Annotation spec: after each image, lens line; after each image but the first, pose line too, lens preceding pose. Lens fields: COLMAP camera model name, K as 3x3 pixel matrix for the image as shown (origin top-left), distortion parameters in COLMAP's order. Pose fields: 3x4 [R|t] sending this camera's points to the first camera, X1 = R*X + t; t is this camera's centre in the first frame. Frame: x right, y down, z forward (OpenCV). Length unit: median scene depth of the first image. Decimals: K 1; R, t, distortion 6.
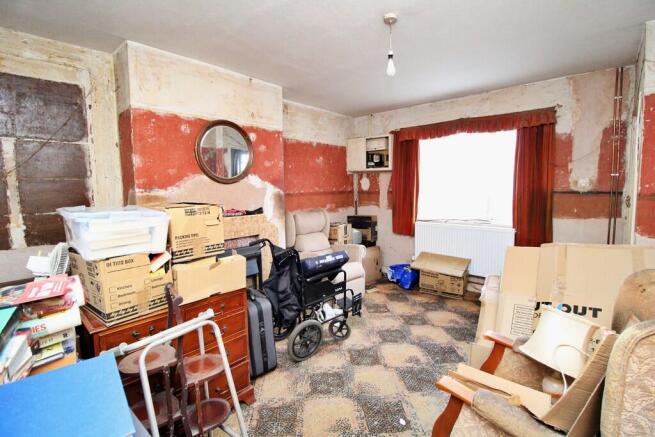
lens RADIAL K [[313.8, 0, 330.5], [0, 313.8, 217.3], [0, 0, 1]] dist [-0.004806, -0.000463]
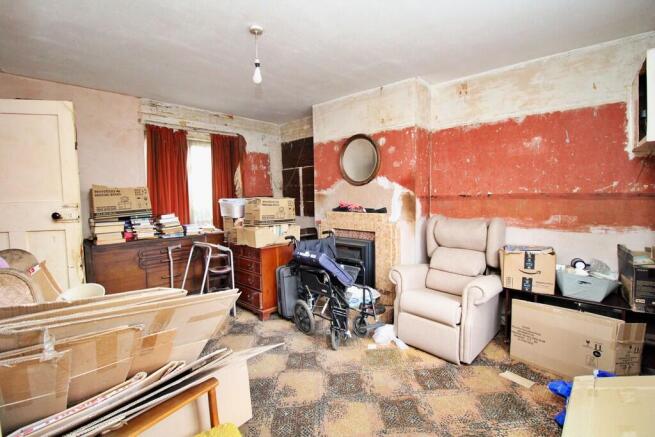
lens RADIAL K [[313.8, 0, 330.6], [0, 313.8, 217.5], [0, 0, 1]] dist [-0.004806, -0.000463]
pose [[-0.045566, 0.086317, -0.995225, 0.819283], [-0.087565, 0.992080, 0.090053, -0.075131], [0.995116, 0.091251, -0.037647, 0.853933]]
